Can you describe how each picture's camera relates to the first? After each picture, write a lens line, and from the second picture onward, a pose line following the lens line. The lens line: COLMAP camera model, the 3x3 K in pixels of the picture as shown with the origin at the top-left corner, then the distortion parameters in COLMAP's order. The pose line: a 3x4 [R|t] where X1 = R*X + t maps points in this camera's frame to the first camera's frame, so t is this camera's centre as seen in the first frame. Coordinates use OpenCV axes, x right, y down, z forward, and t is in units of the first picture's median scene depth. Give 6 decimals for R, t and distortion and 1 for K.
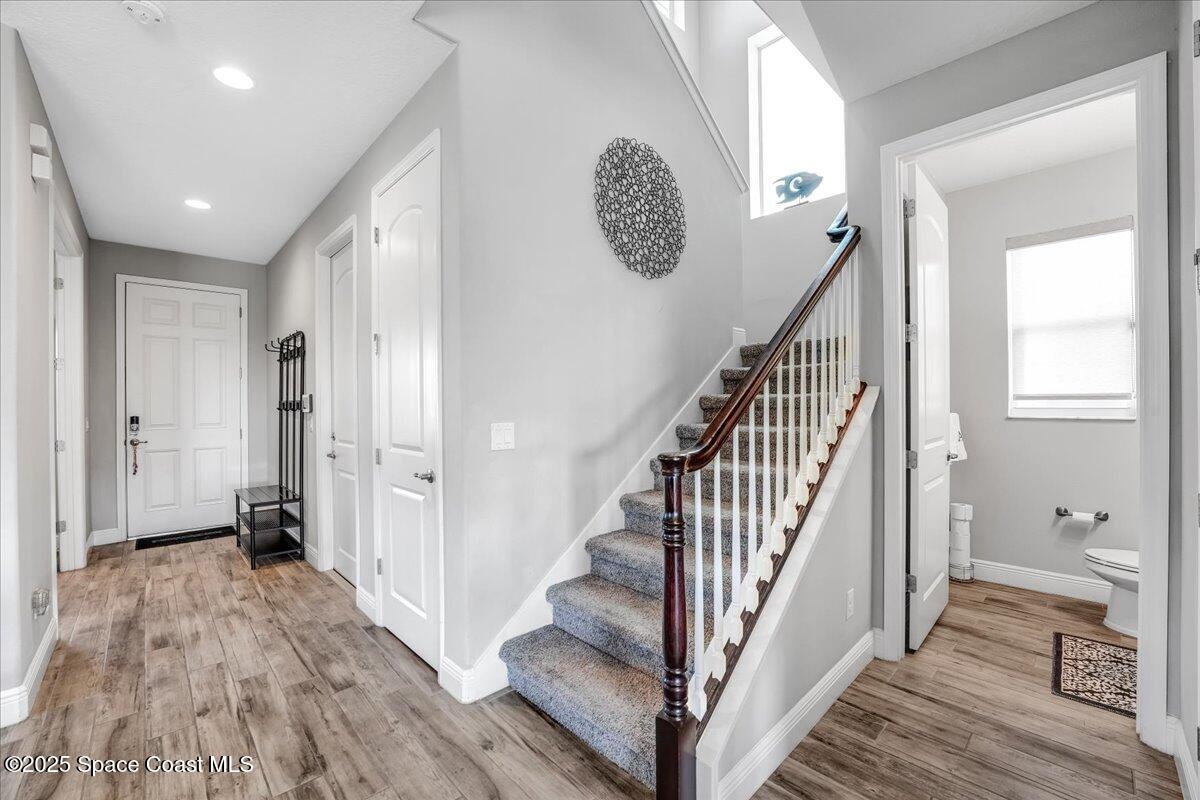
lens RADIAL K [[490.7, 0, 595.3], [0, 490.7, 401.6], [0, 0, 1]] dist [-0.018605, 0.000063]
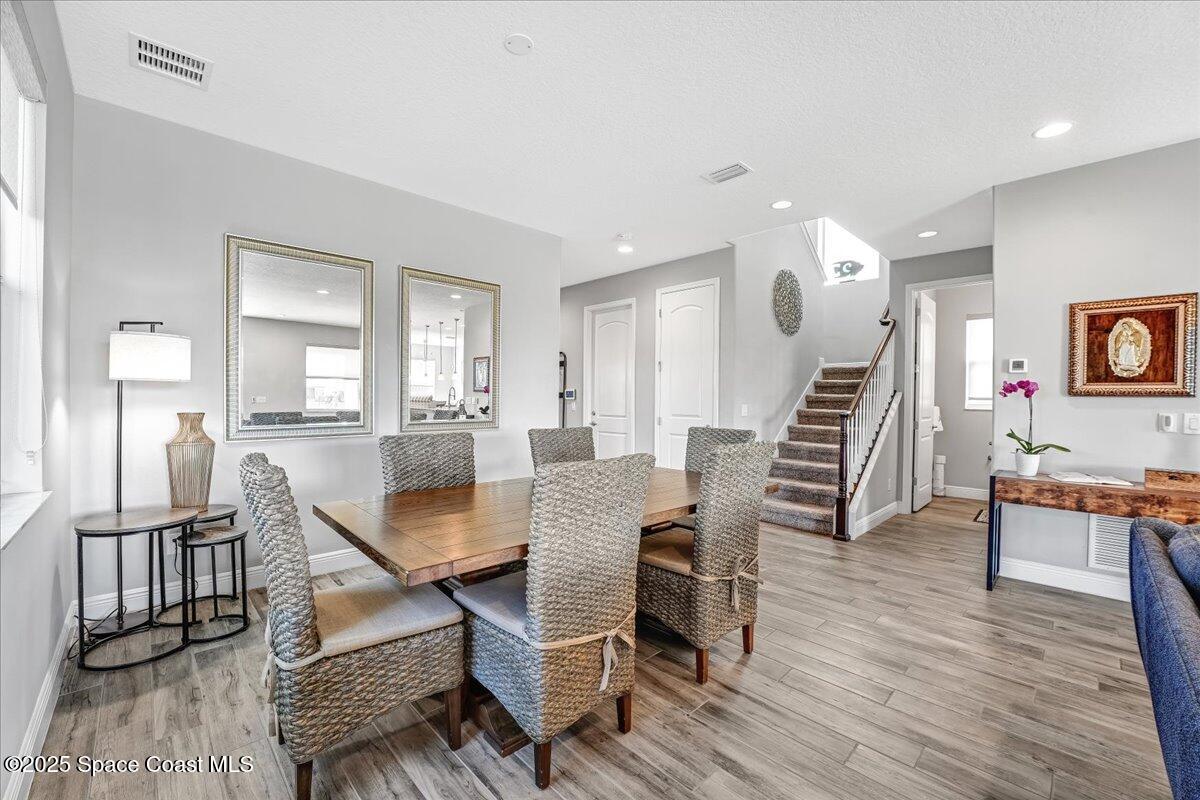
lens RADIAL K [[496.9, 0, 593.6], [0, 496.9, 403.1], [0, 0, 1]] dist [-0.019168, 0.000161]
pose [[0.999737, 0.017978, 0.014206, -0.688162], [-0.018109, 0.999794, 0.009117, 0.019719], [-0.014039, -0.009372, 0.999858, -0.988299]]
